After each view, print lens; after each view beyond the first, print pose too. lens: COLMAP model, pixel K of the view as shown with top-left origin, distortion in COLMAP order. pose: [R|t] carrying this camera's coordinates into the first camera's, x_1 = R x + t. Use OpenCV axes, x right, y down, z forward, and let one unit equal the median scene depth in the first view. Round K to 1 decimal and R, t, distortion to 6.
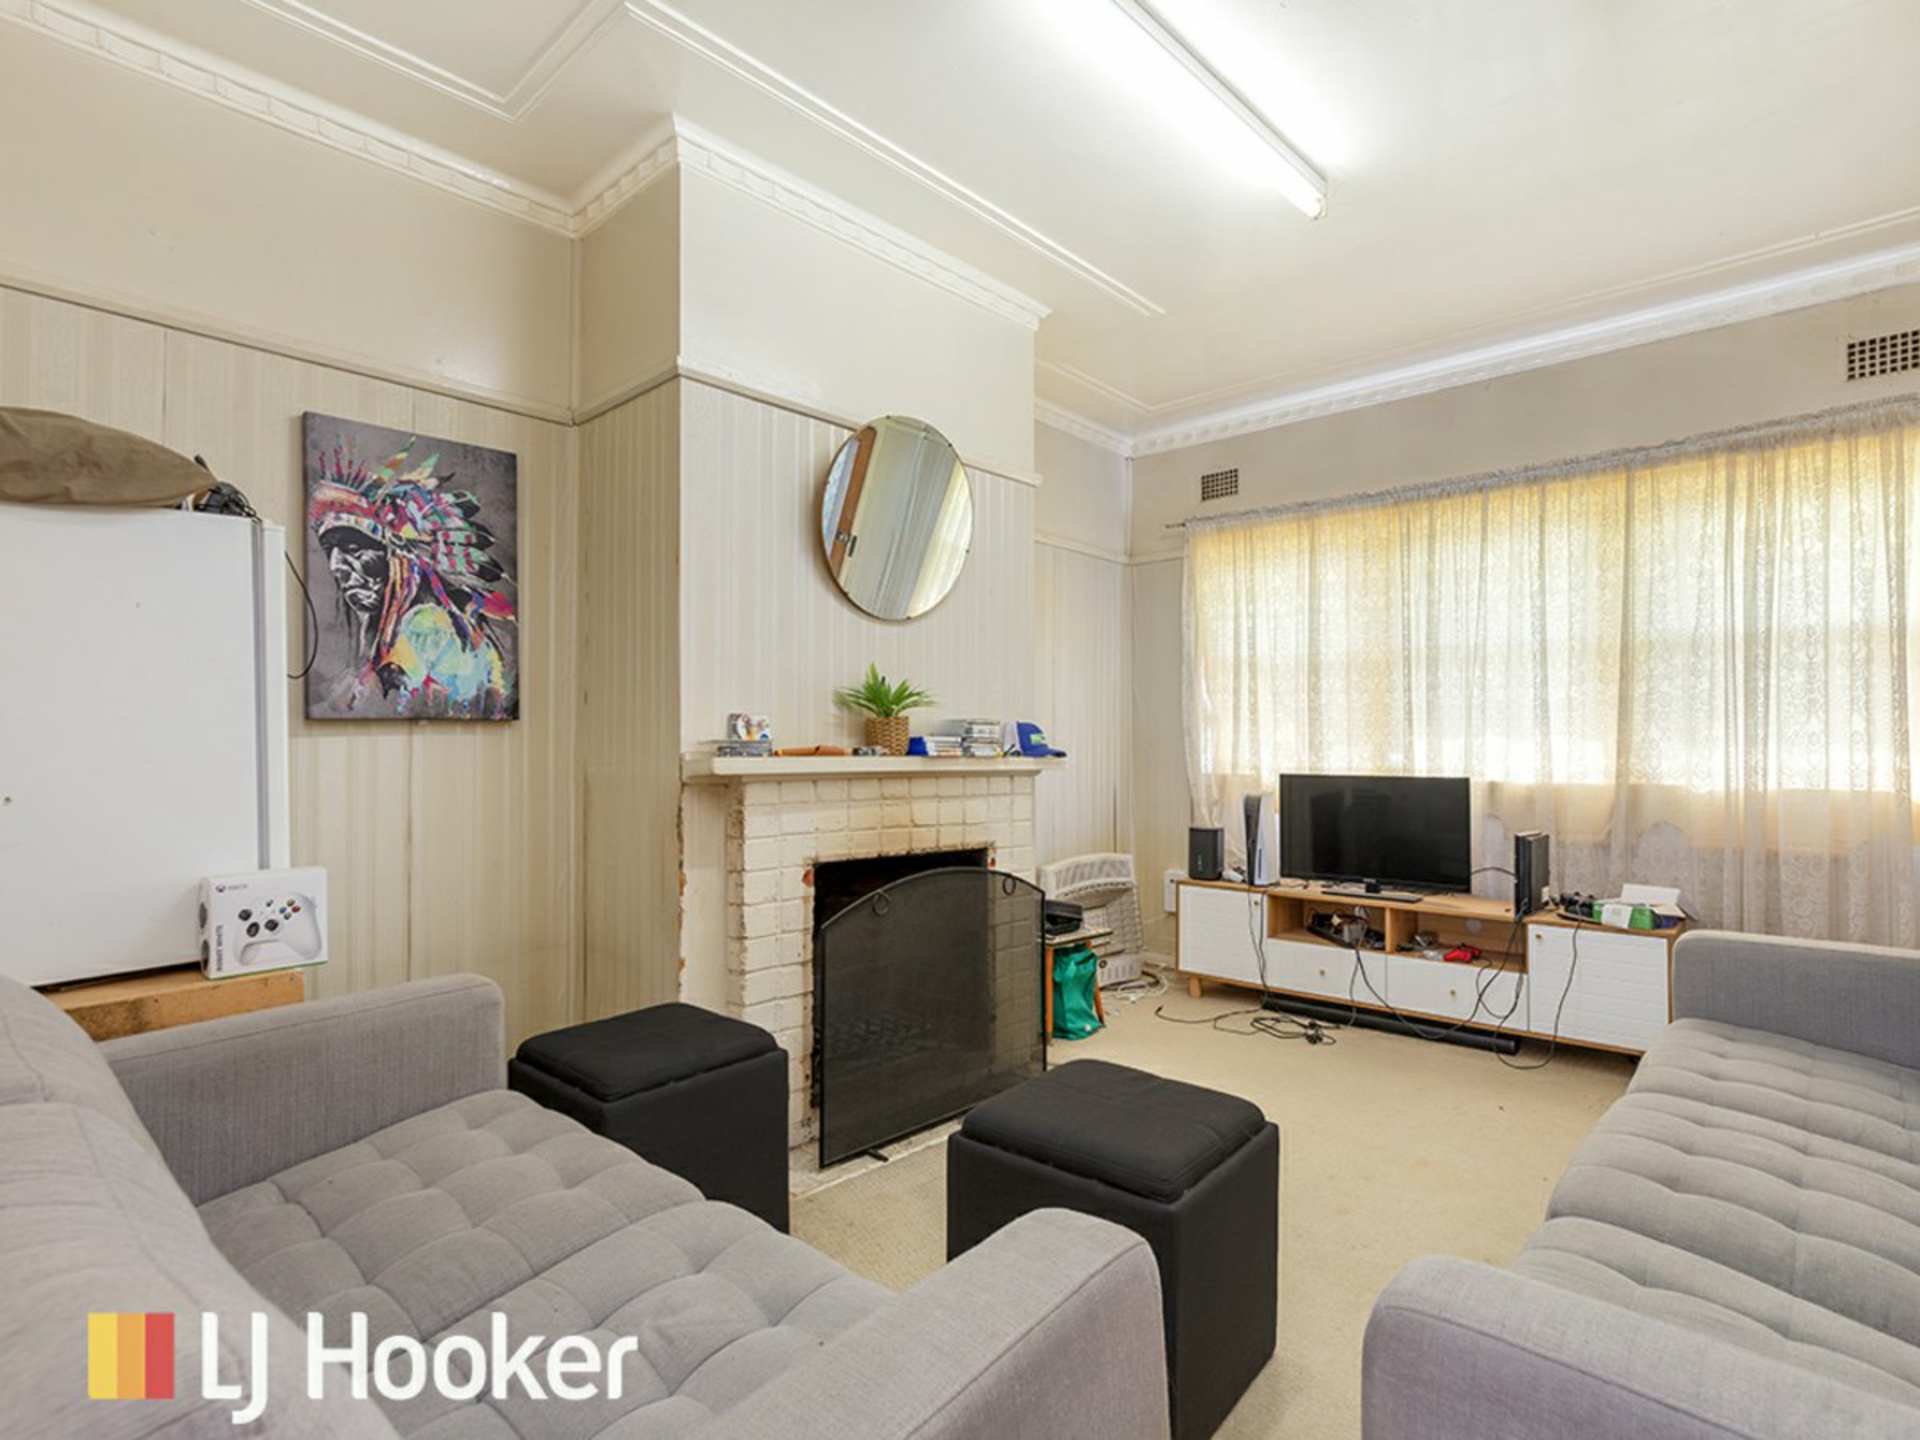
lens RADIAL K [[981.1, 0, 960.9], [0, 981.1, 727.1], [0, 0, 1]] dist [0.005502, -0.001390]
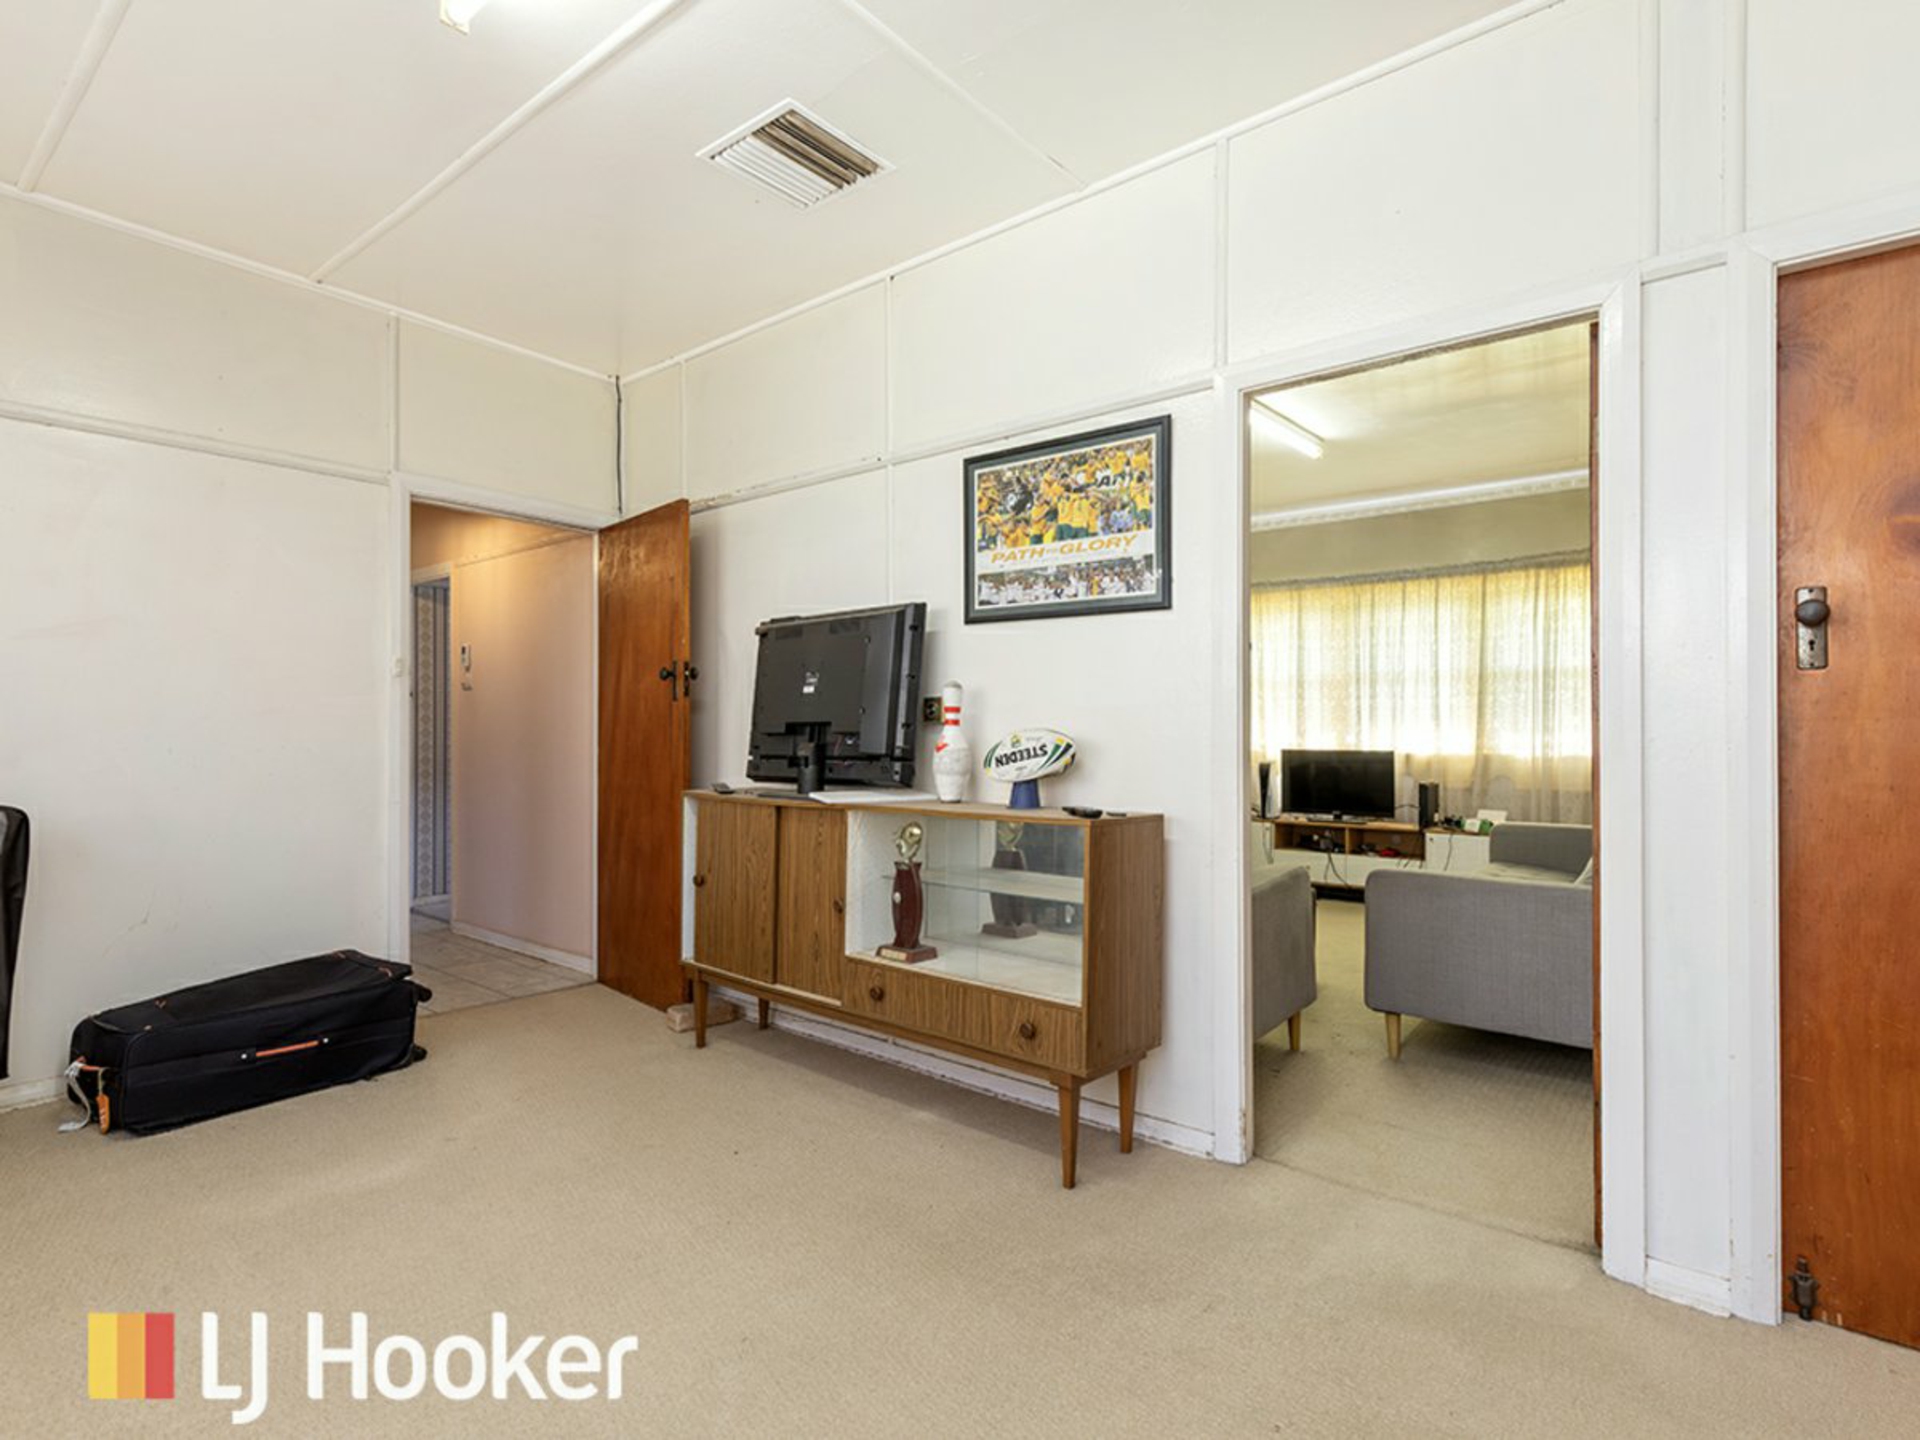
lens RADIAL K [[981.1, 0, 958.0], [0, 981.1, 723.4], [0, 0, 1]] dist [0.005502, -0.001390]
pose [[0.998264, -0.000390, 0.058895, -0.339969], [-0.000261, 0.999939, 0.011045, -0.014899], [-0.058896, -0.011041, 0.998203, -0.659054]]
